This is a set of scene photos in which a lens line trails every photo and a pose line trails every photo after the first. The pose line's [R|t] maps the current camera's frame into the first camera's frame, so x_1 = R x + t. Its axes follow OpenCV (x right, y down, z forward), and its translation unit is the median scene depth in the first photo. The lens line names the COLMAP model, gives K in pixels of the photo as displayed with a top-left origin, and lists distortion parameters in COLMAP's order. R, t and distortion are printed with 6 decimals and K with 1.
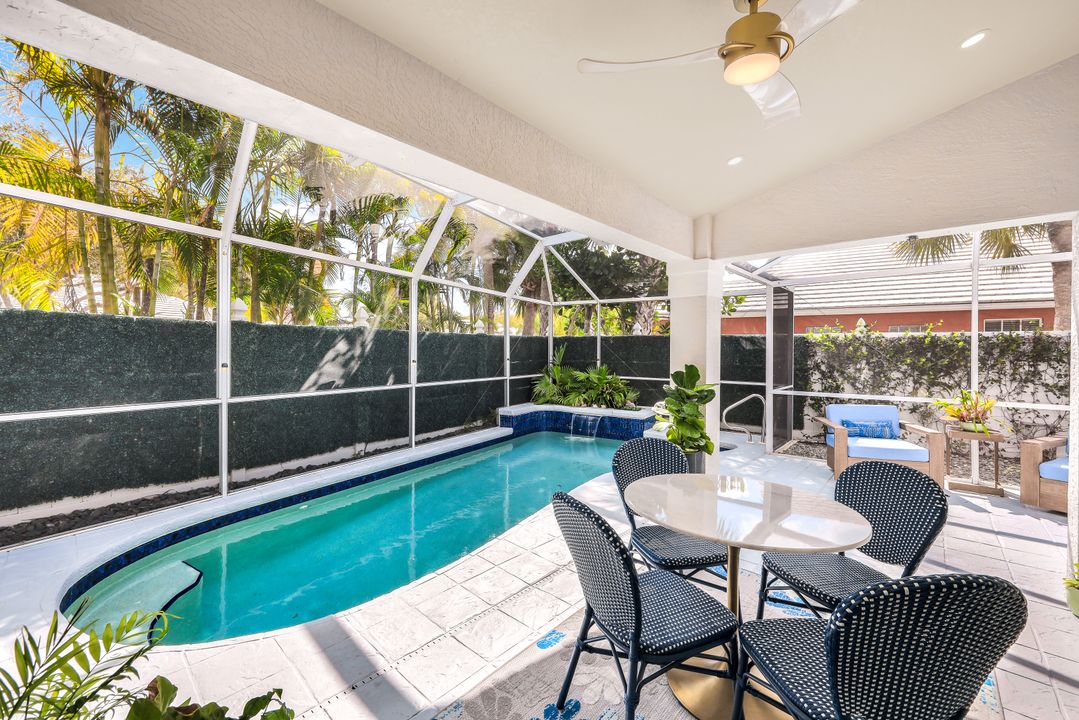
lens RADIAL K [[437.7, 0, 535.2], [0, 437.7, 354.5], [0, 0, 1]] dist [0.003260, 0.000726]
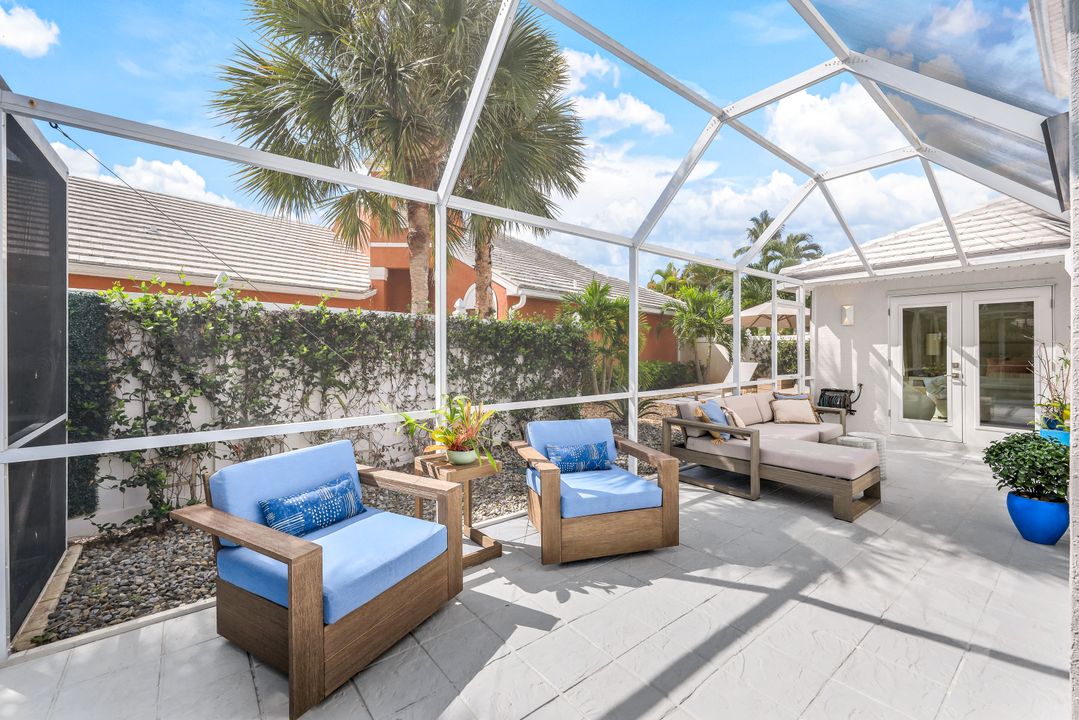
lens RADIAL K [[437.7, 0, 527.5], [0, 437.7, 350.3], [0, 0, 1]] dist [0.003260, 0.000726]
pose [[0.173929, -0.014894, 0.984645, 0.279664], [-0.004595, 0.999862, 0.015936, 0.003499], [-0.984747, -0.007296, 0.173837, 0.541889]]
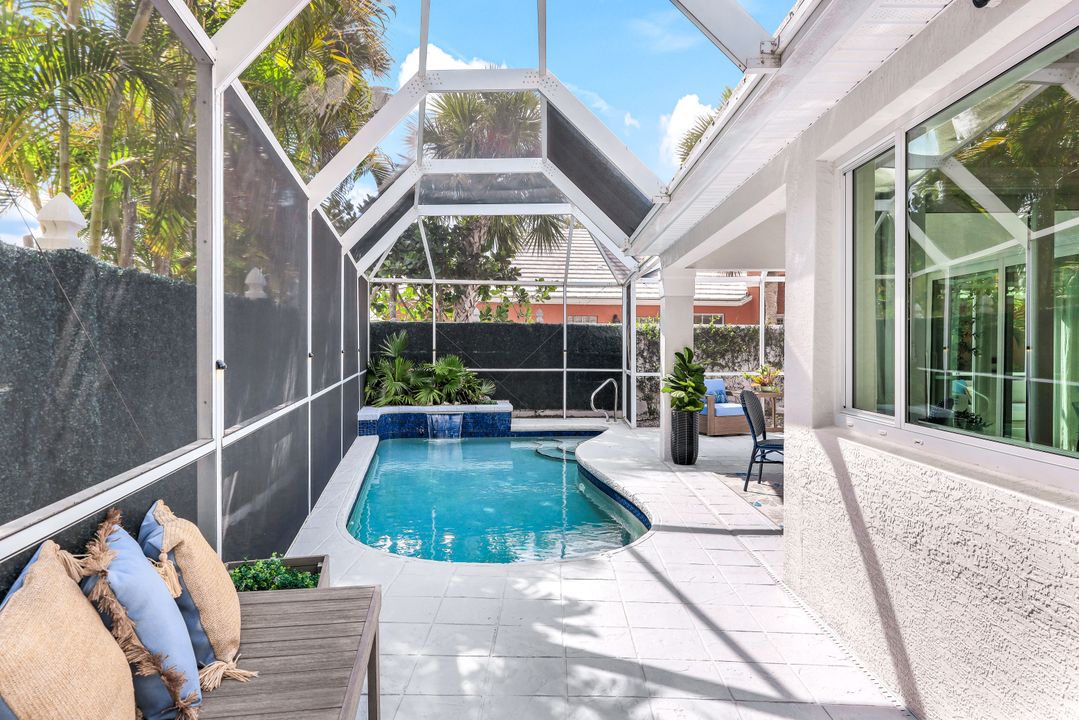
lens RADIAL K [[661.0, 0, 537.1], [0, 661.0, 358.1], [0, 0, 1]] dist [0.031470, 0.000290]
pose [[0.755259, -0.021418, 0.655077, -0.720068], [0.007844, 0.999690, 0.023641, -0.001607], [-0.655380, -0.012716, 0.755192, -0.128017]]
